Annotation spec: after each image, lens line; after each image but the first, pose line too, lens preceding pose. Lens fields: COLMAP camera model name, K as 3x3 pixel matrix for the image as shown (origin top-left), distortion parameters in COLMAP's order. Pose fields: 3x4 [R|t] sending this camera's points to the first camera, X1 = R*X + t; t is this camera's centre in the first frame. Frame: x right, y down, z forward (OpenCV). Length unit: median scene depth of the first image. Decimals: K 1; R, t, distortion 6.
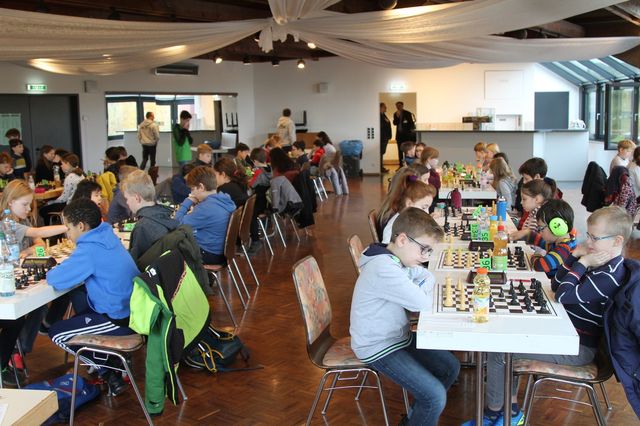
lens RADIAL K [[720.4, 0, 320.0], [0, 720.4, 213.0], [0, 0, 1]] dist [-0.064400, 0.007736]
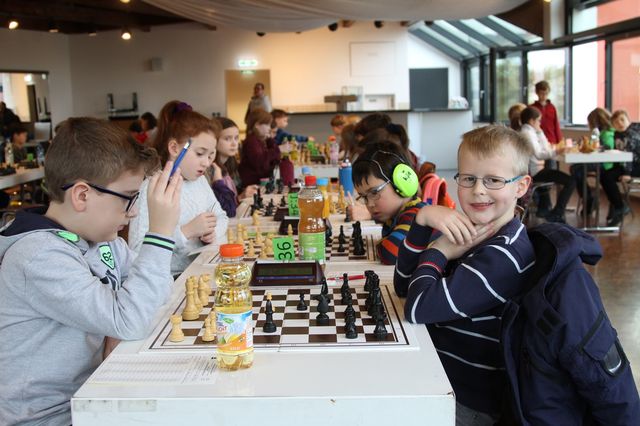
lens RADIAL K [[782.6, 0, 320.0], [0, 782.6, 213.0], [0, 0, 1]] dist [-0.023182, -0.011932]
pose [[0.986318, -0.027863, 0.162483, 0.056463], [0.030649, 0.999423, -0.014667, 0.018658], [-0.161981, 0.019447, 0.986602, 0.147015]]
